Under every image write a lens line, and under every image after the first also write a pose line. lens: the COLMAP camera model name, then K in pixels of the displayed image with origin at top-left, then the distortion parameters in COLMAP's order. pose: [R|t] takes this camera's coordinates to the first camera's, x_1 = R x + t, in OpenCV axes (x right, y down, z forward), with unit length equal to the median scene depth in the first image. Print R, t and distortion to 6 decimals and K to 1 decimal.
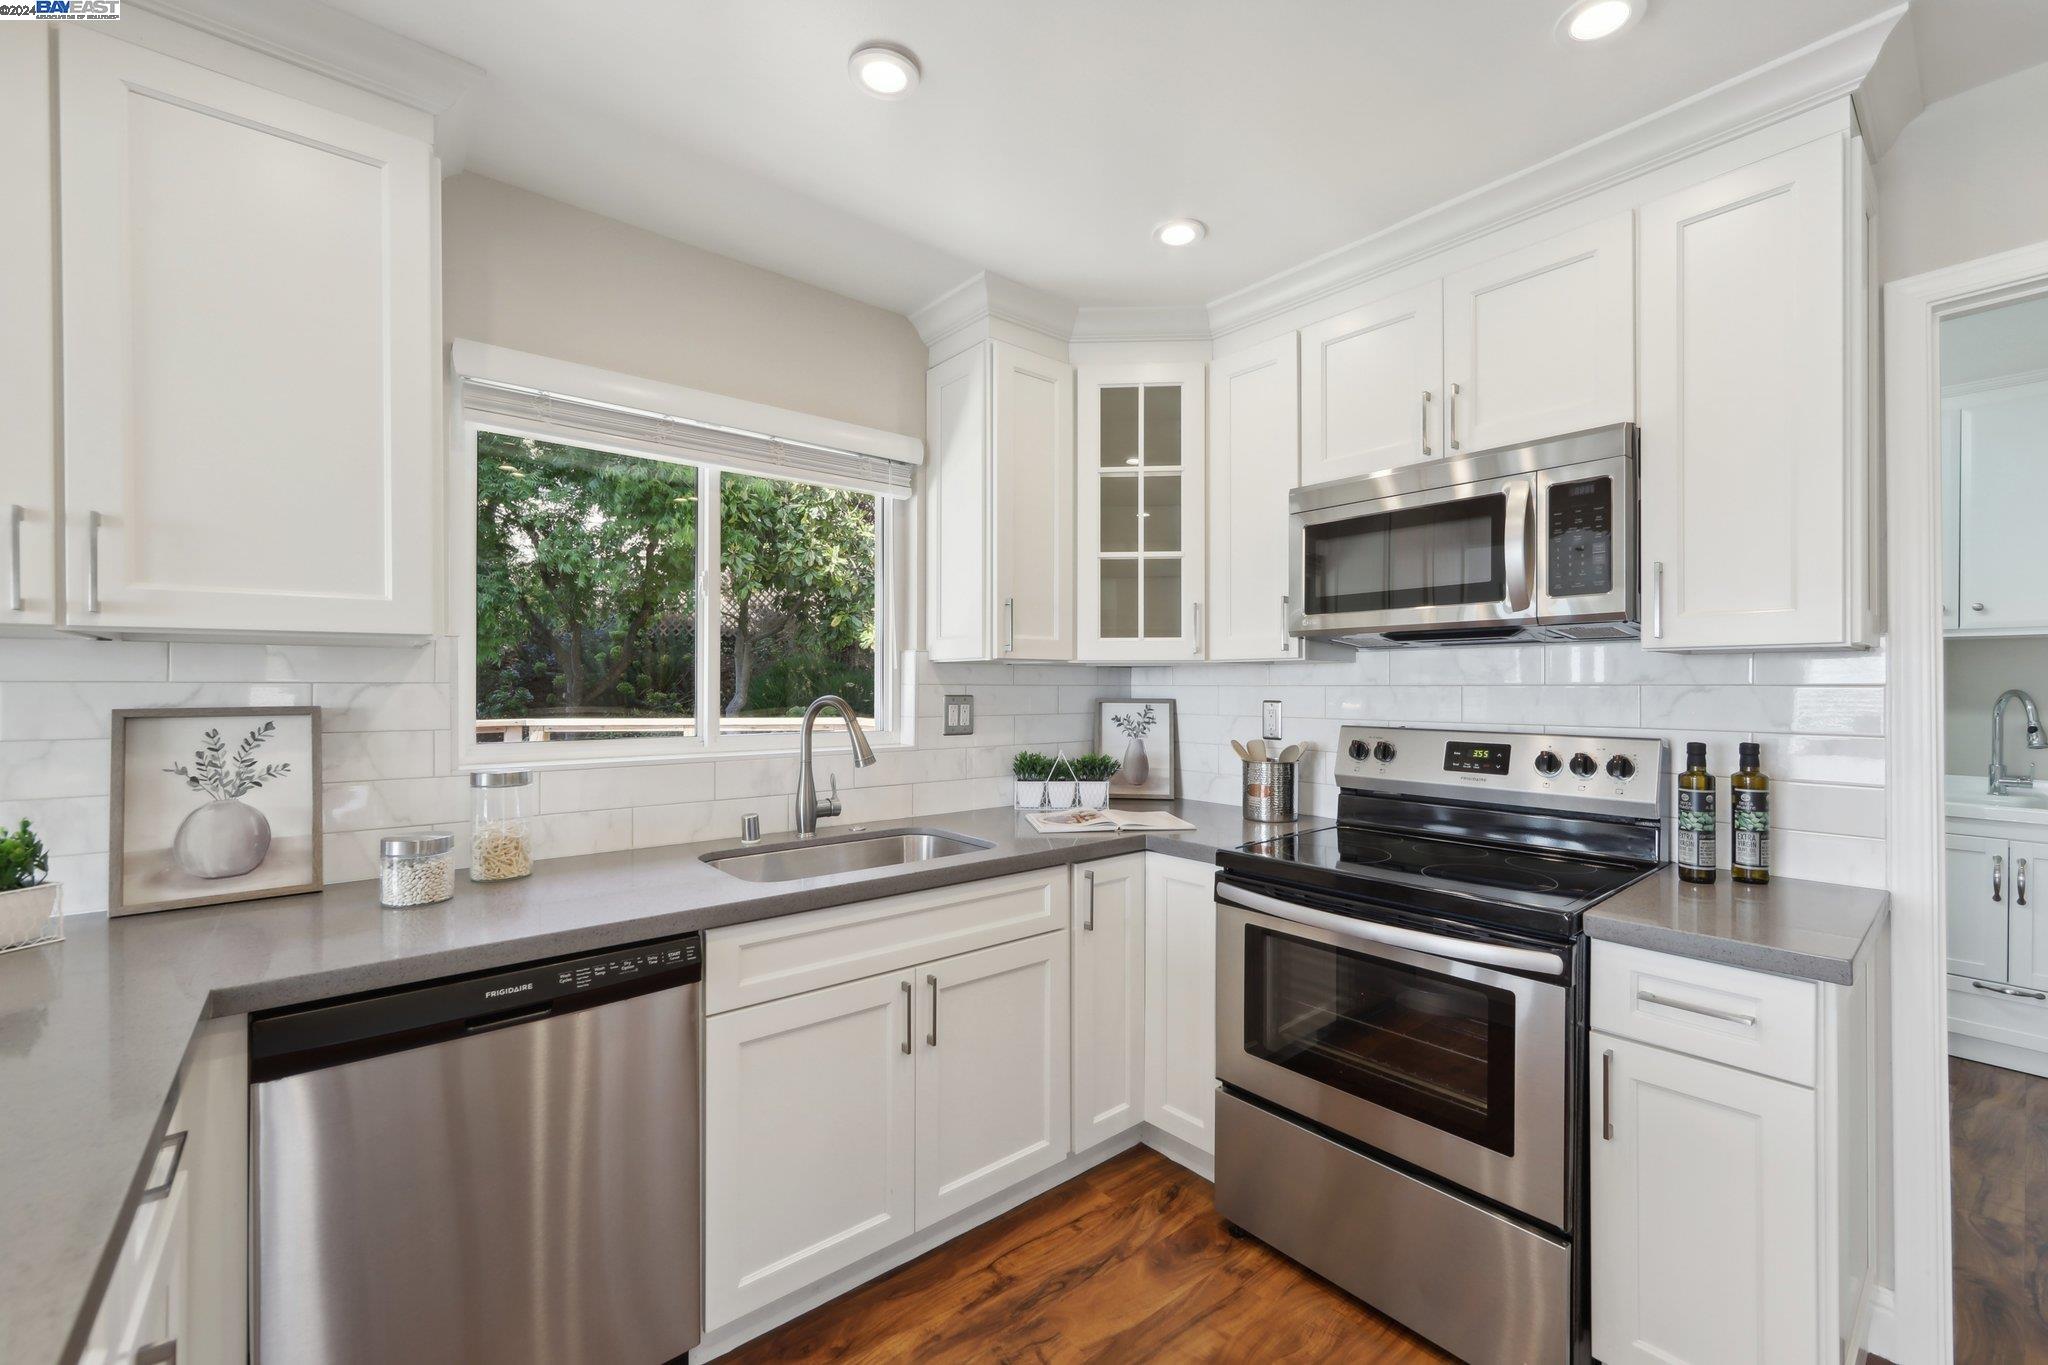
lens RADIAL K [[832.2, 0, 1024.0], [0, 832.2, 682.5], [0, 0, 1]] dist [-0.002582, -0.000140]
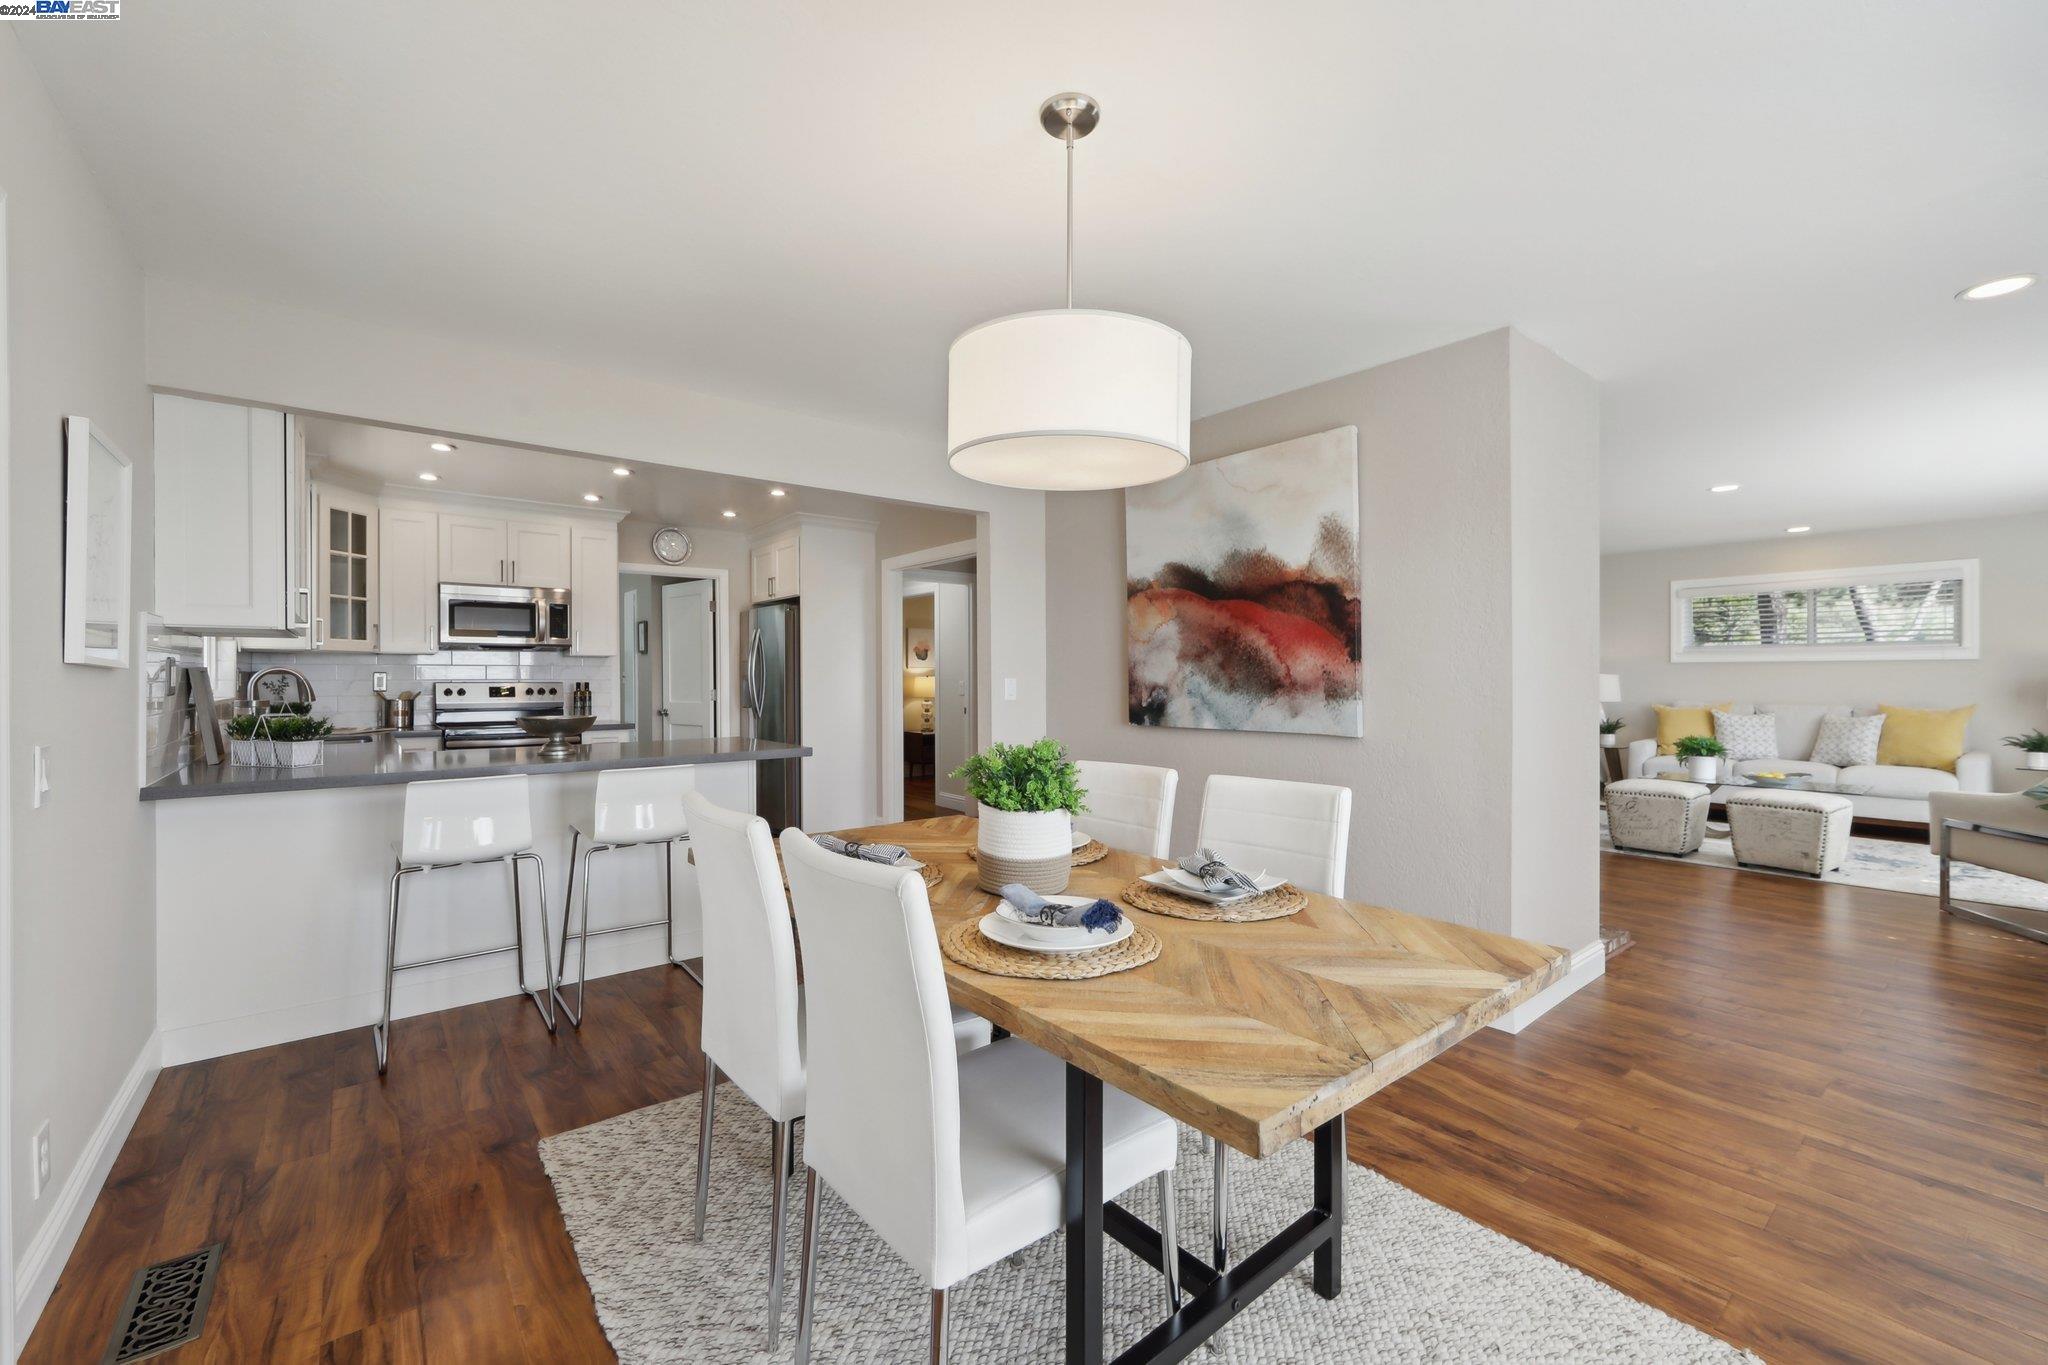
lens RADIAL K [[834.1, 0, 1026.6], [0, 834.1, 678.2], [0, 0, 1]] dist [0.000771, 0.000503]
pose [[0.012115, -0.001918, 0.999925, -2.225912], [-0.003541, 0.999992, 0.001961, 0.034801], [-0.999920, -0.003564, 0.012109, -0.770694]]
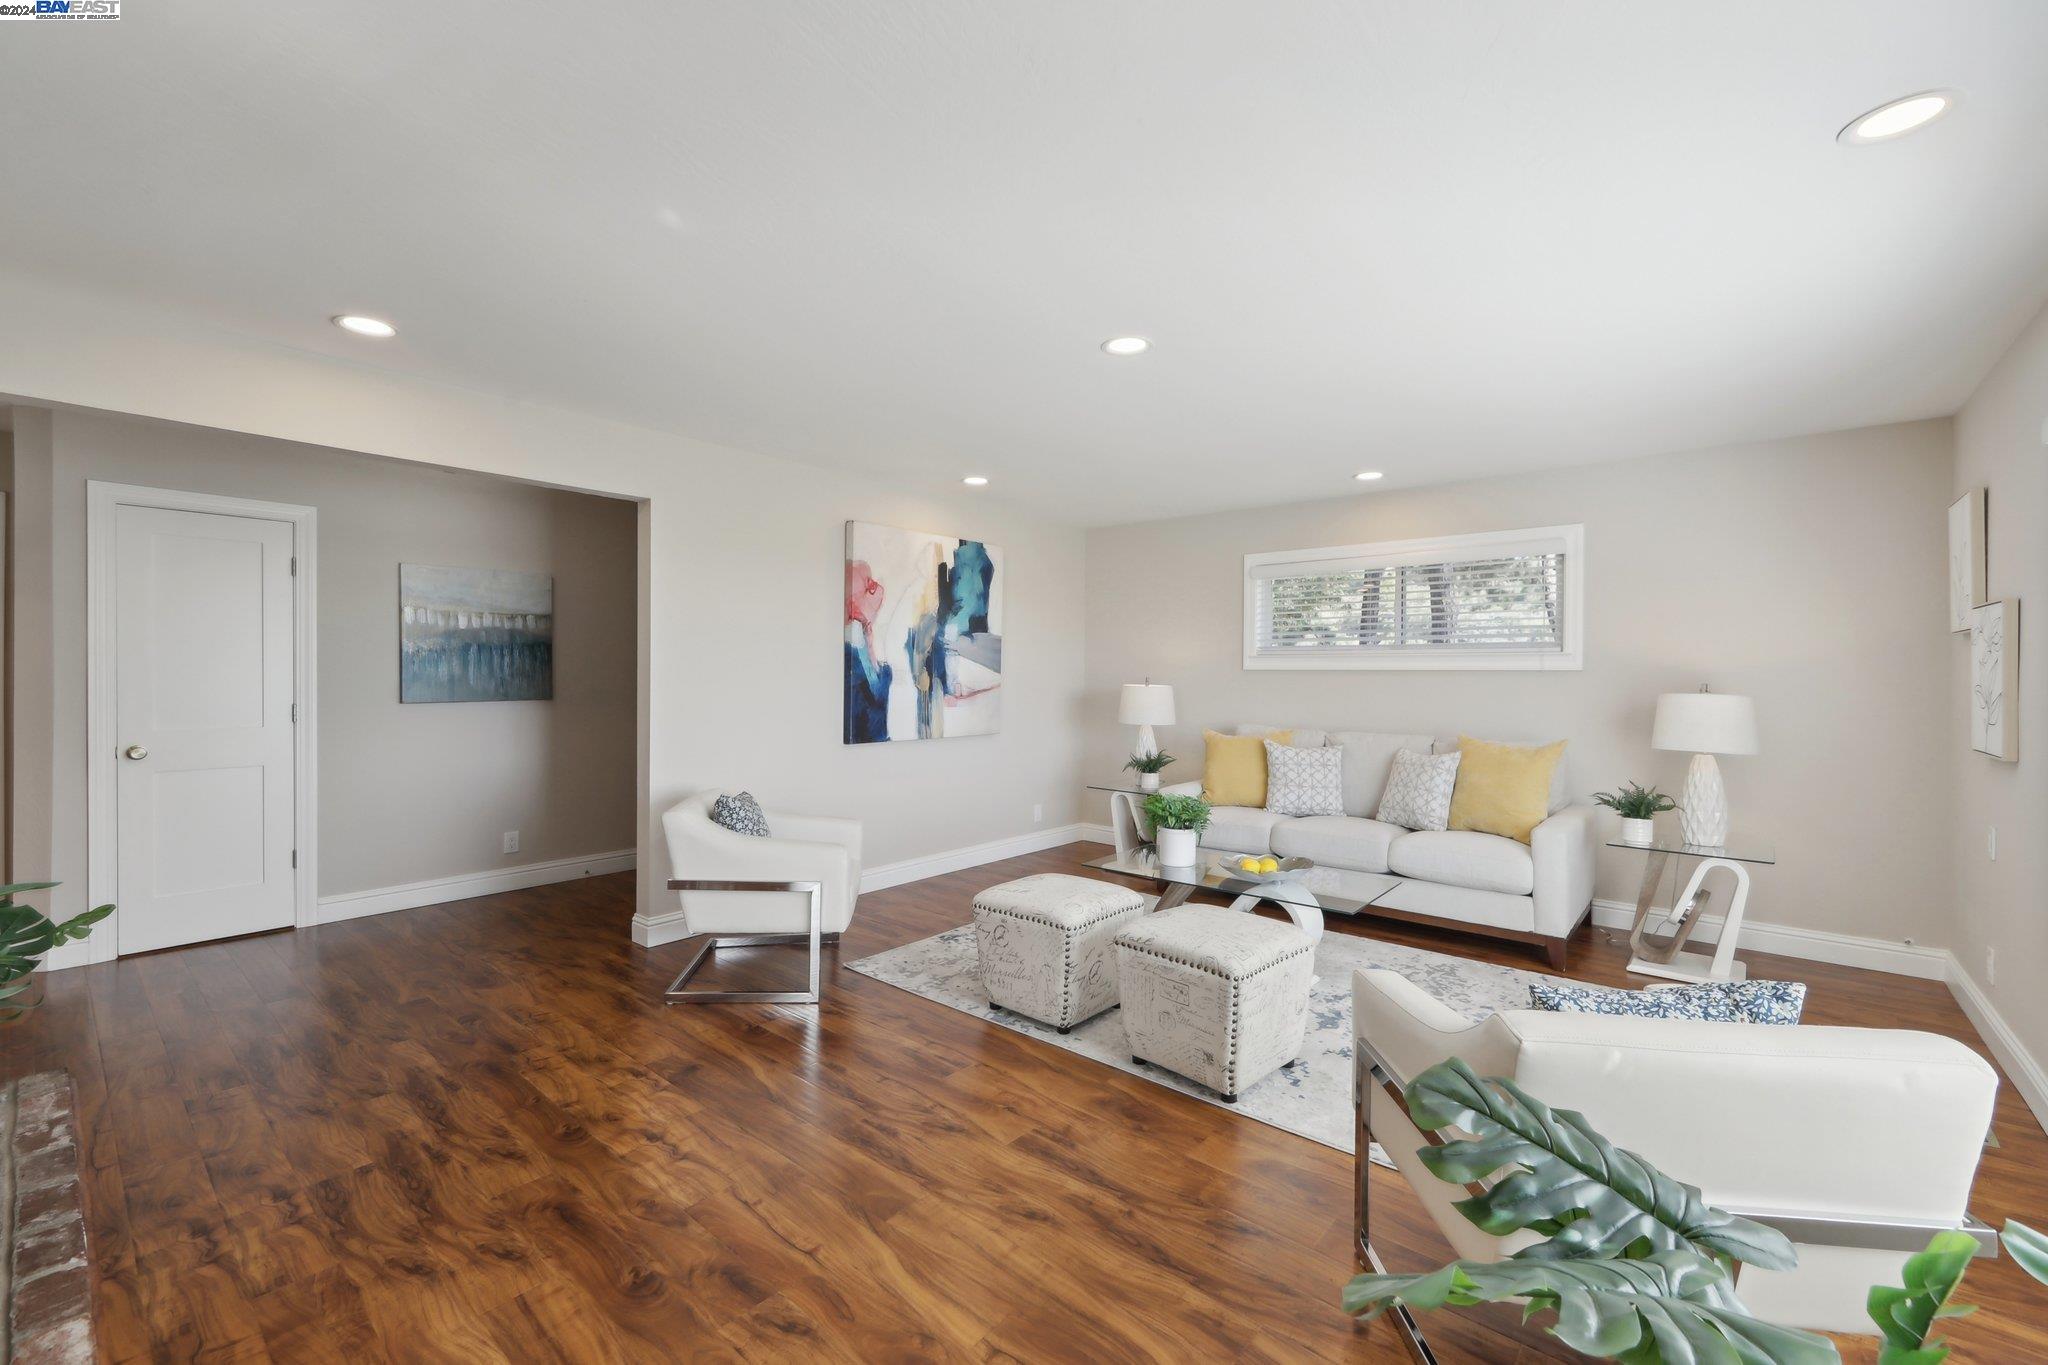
lens RADIAL K [[852.4, 0, 1025.2], [0, 852.4, 680.5], [0, 0, 1]] dist [0.001205, 0.000265]
pose [[-0.174330, -0.006895, 0.984663, -0.948006], [-0.012945, 0.999905, 0.004710, -0.008770], [-0.984602, -0.011925, -0.174402, -2.521785]]
